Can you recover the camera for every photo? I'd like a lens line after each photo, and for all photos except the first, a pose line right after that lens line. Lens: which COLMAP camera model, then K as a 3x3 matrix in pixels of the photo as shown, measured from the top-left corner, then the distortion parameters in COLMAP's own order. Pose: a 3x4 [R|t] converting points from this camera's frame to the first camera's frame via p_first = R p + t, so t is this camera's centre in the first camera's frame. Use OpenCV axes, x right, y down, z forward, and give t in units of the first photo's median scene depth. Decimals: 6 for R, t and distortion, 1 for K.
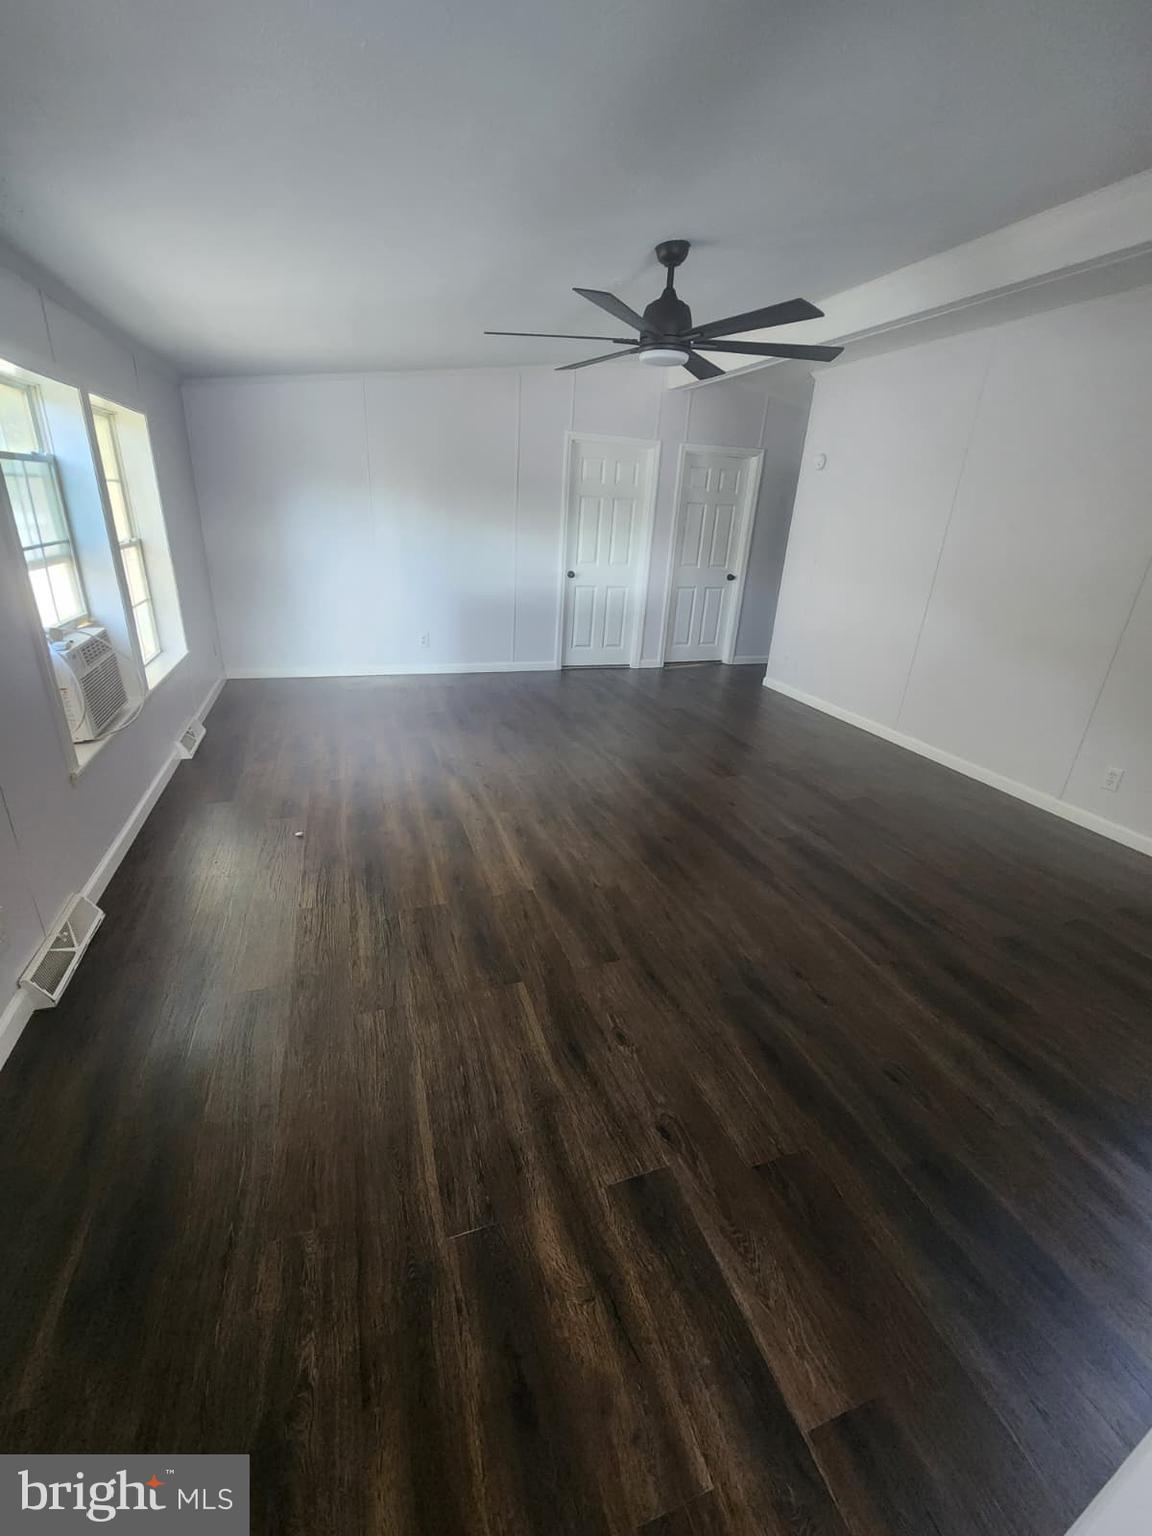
lens RADIAL K [[628.1, 0, 573.3], [0, 628.1, 768.7], [0, 0, 1]] dist [-0.000737, 0.000109]
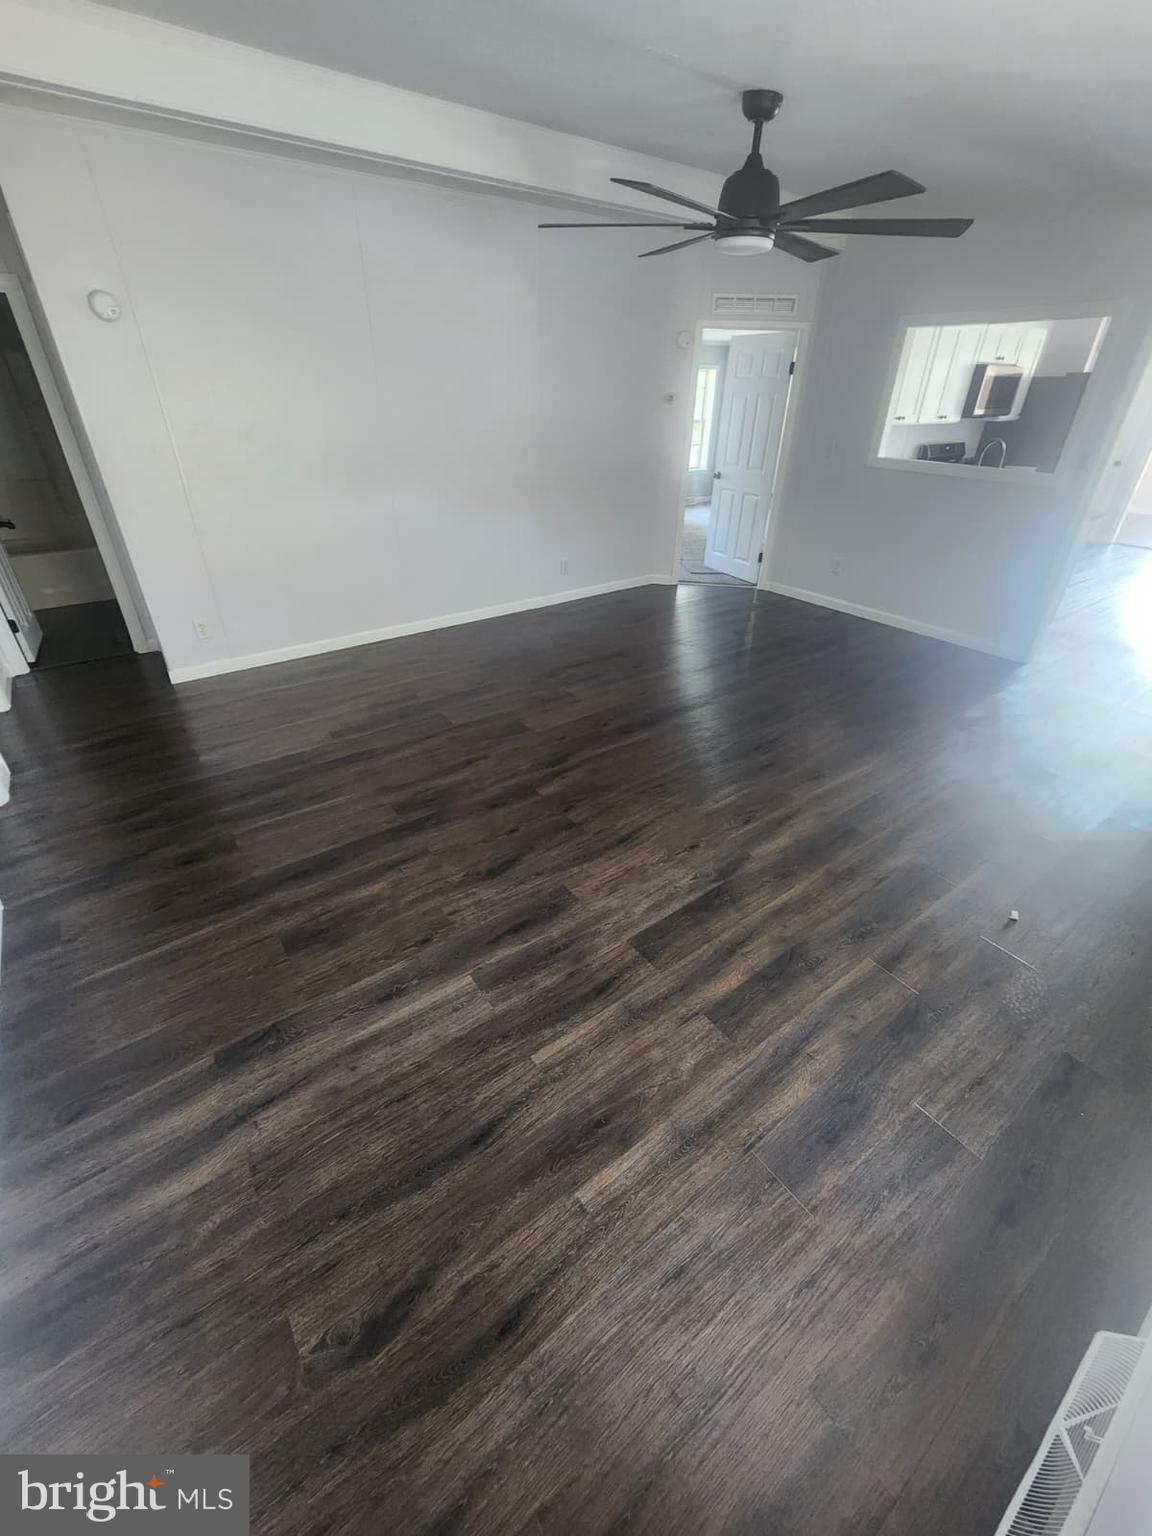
lens RADIAL K [[628.1, 0, 568.5], [0, 628.1, 770.6], [0, 0, 1]] dist [-0.000737, 0.000109]
pose [[-0.299341, -0.553276, 0.777355, -0.510413], [0.333130, 0.702841, 0.628521, -0.463390], [-0.894103, 0.447102, -0.026077, 0.934872]]
